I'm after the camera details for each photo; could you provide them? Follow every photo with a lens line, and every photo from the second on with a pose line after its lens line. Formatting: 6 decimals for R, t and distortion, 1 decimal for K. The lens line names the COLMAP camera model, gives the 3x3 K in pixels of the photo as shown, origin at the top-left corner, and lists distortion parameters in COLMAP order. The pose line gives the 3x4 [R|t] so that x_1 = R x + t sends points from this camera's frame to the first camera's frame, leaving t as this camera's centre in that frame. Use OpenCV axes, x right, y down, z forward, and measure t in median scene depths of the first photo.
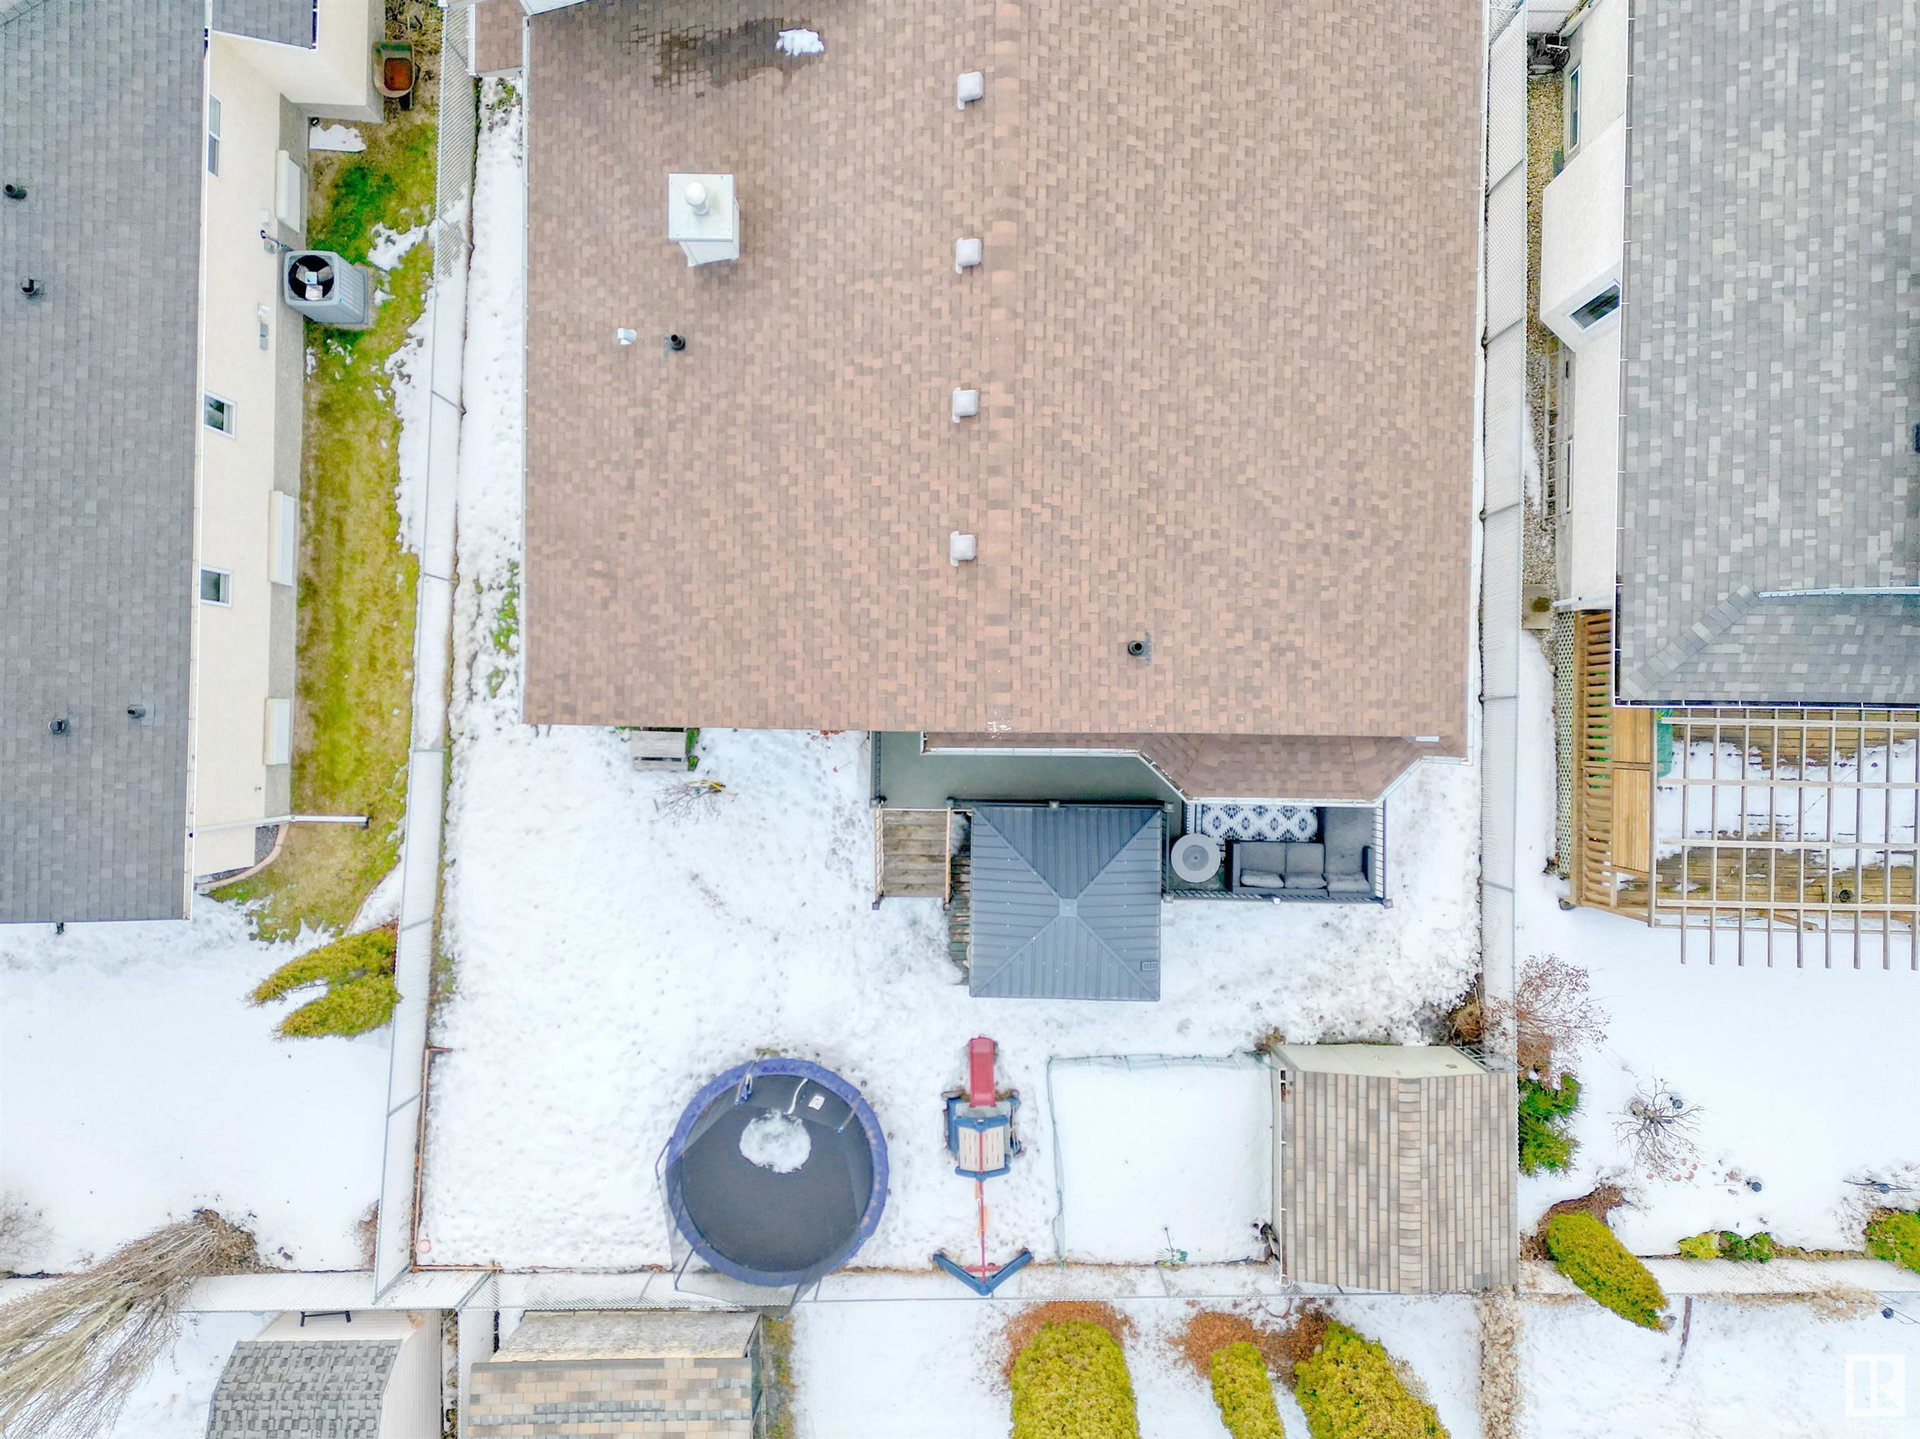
lens RADIAL K [[1401.9, 0, 961.4], [0, 1401.9, 716.8], [0, 0, 1]] dist [0.099239, -0.096989]
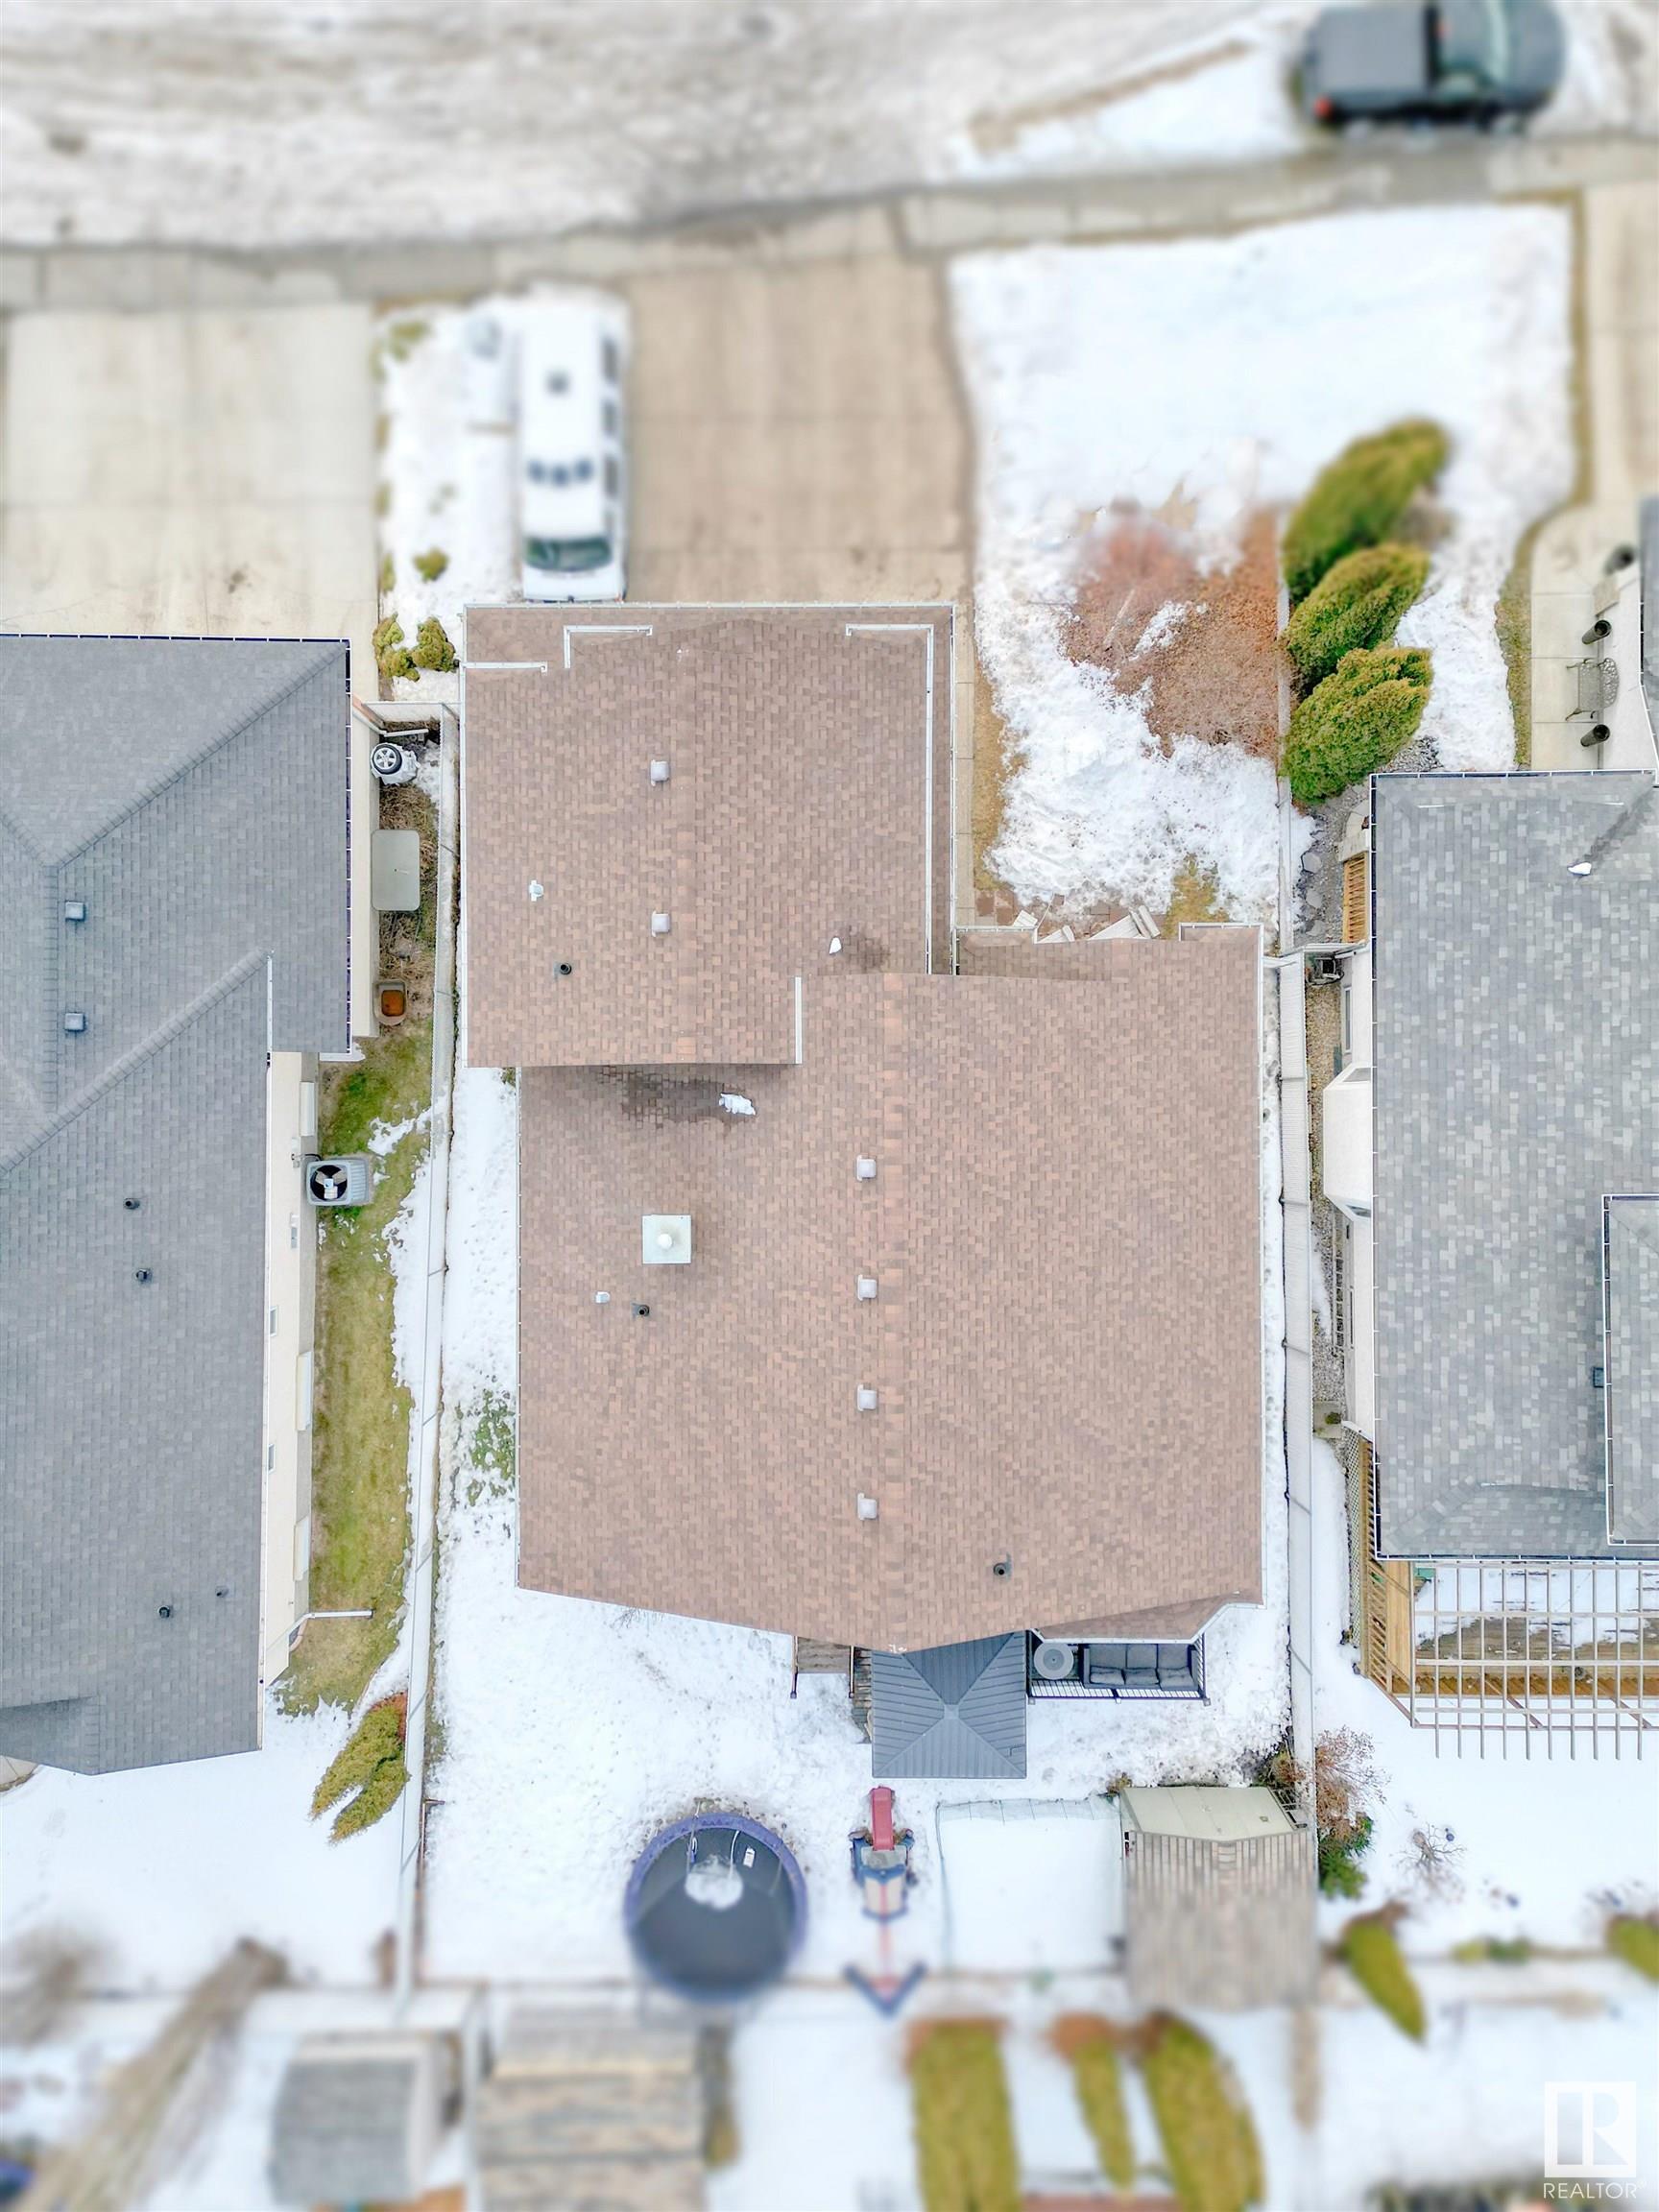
lens RADIAL K [[1533.6, 0, 827.5], [0, 1533.6, 1104.6], [0, 0, 1]] dist [0.090284, -0.091299]
pose [[0.999844, -0.017650, 0.000789, -0.023527], [0.017647, 0.999837, 0.003765, -0.382874], [-0.000856, -0.003751, 0.999993, -0.348275]]
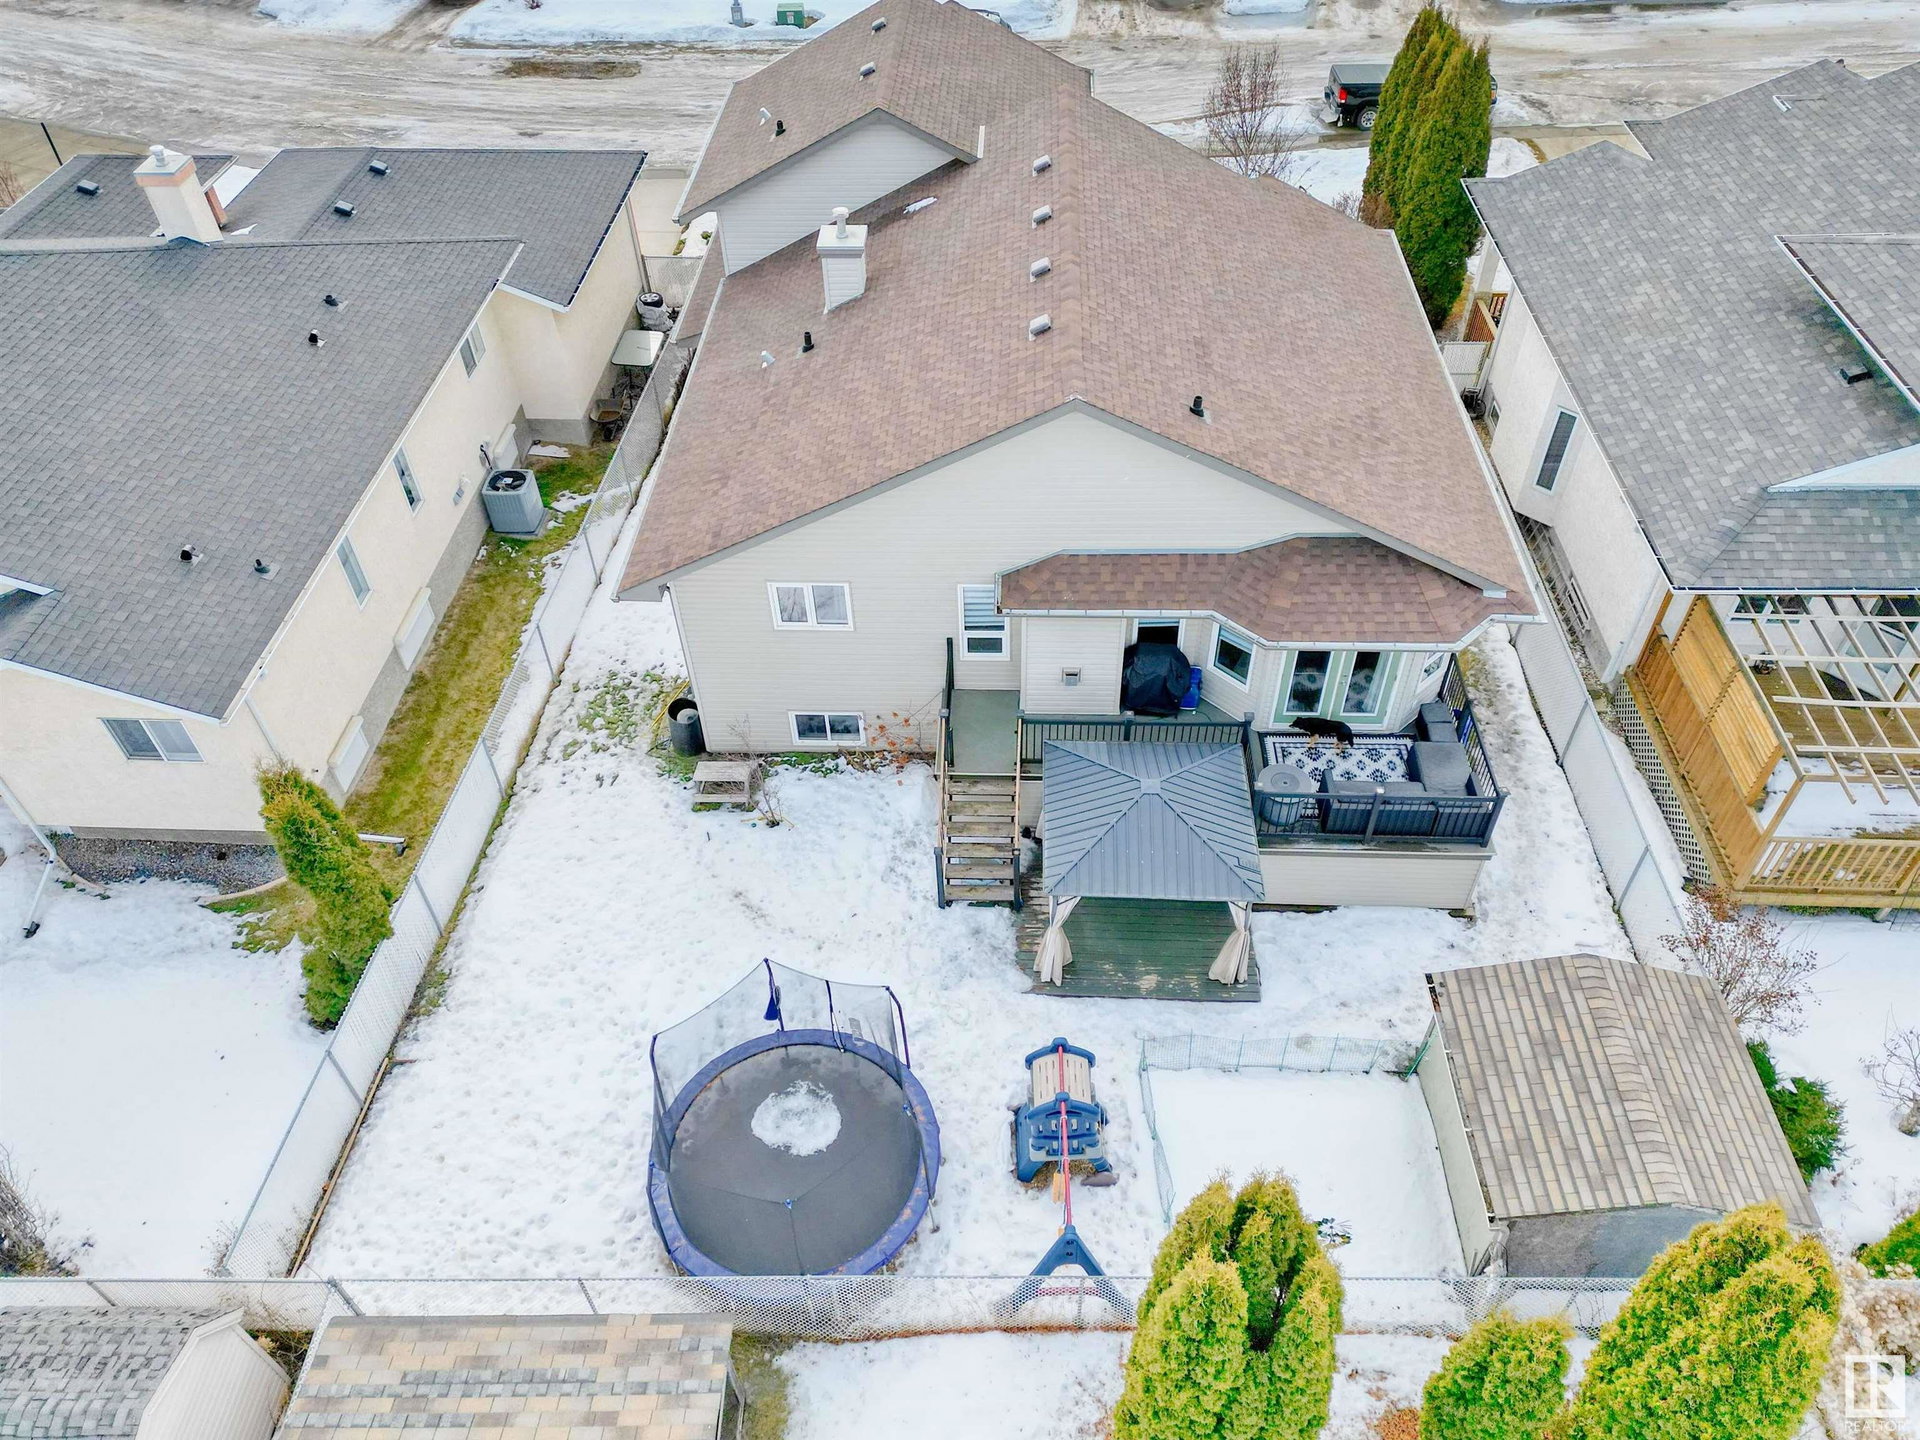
lens RADIAL K [[1345.2, 0, 962.9], [0, 1345.2, 718.9], [0, 0, 1]] dist [0.092661, -0.092861]
pose [[0.999468, 0.009020, -0.031351, -0.018546], [-0.028544, 0.707076, -0.706561, 0.687853], [0.015794, 0.707080, 0.706957, 0.322811]]
